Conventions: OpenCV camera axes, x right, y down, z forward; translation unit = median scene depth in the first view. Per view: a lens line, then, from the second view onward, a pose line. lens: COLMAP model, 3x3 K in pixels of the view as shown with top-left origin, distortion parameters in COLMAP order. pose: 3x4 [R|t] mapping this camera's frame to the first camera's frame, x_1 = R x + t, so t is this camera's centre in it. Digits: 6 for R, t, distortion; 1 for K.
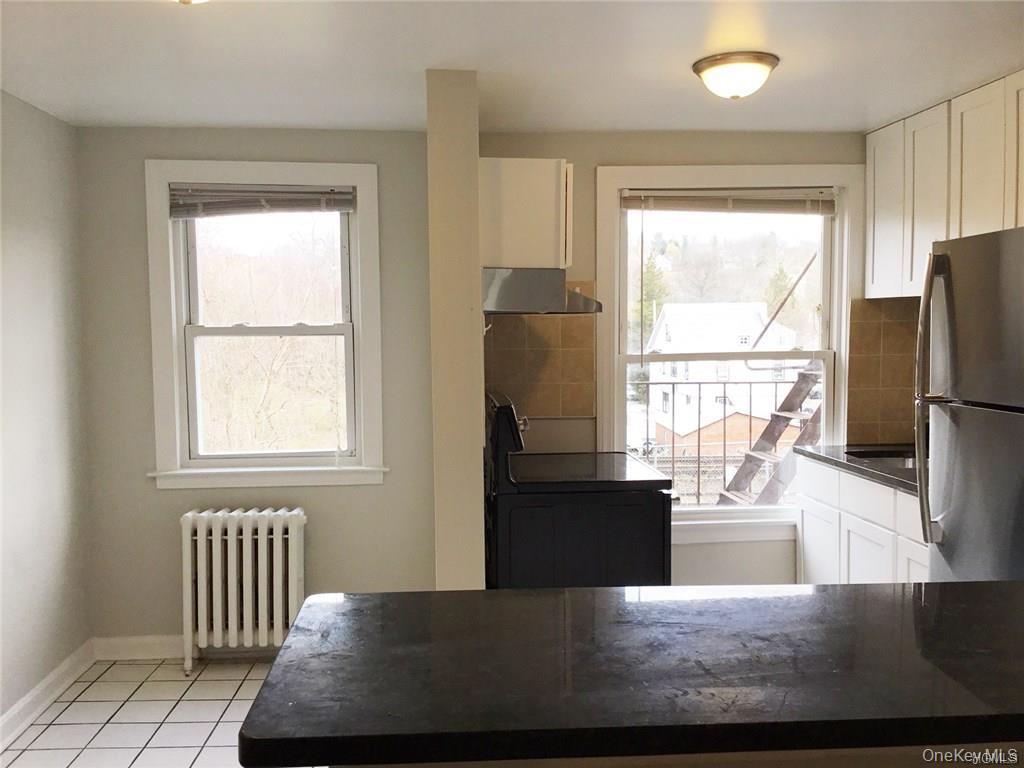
lens RADIAL K [[928.2, 0, 512.0], [0, 928.2, 384.0], [0, 0, 1]] dist [0.005592, -0.007940]
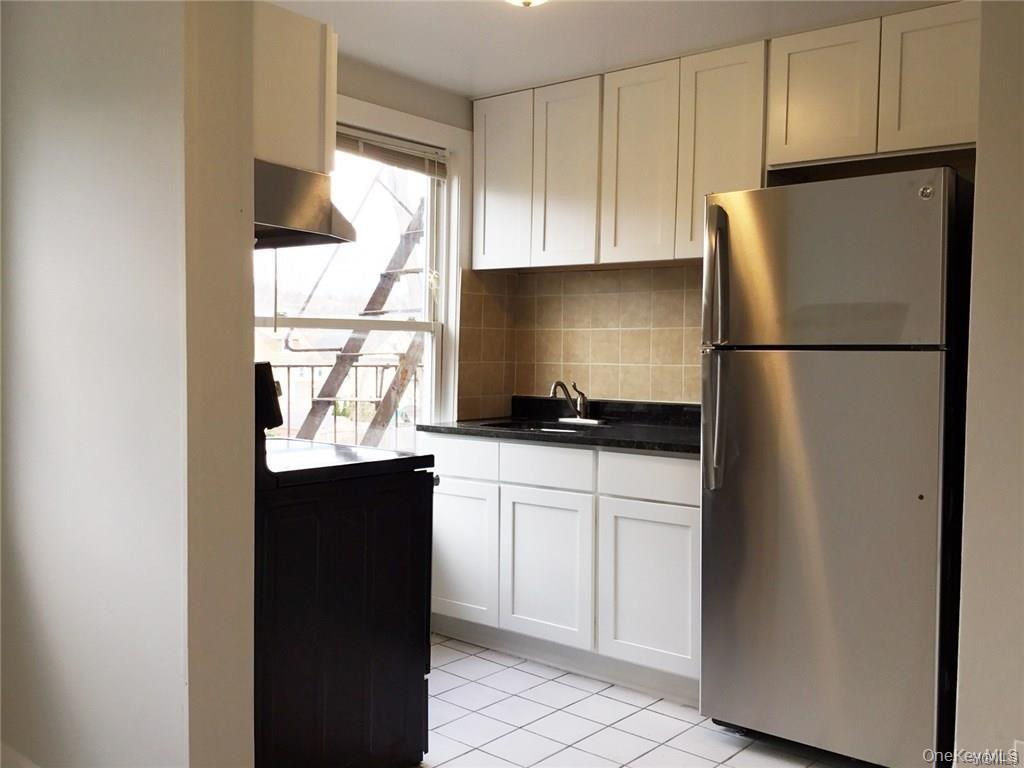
lens RADIAL K [[908.8, 0, 512.0], [0, 908.8, 384.0], [0, 0, 1]] dist [0.010144, -0.000167]
pose [[0.691587, -0.010860, 0.722211, -0.282207], [0.029517, 0.999477, -0.013235, 0.042359], [-0.721690, 0.030471, 0.691546, 0.313432]]
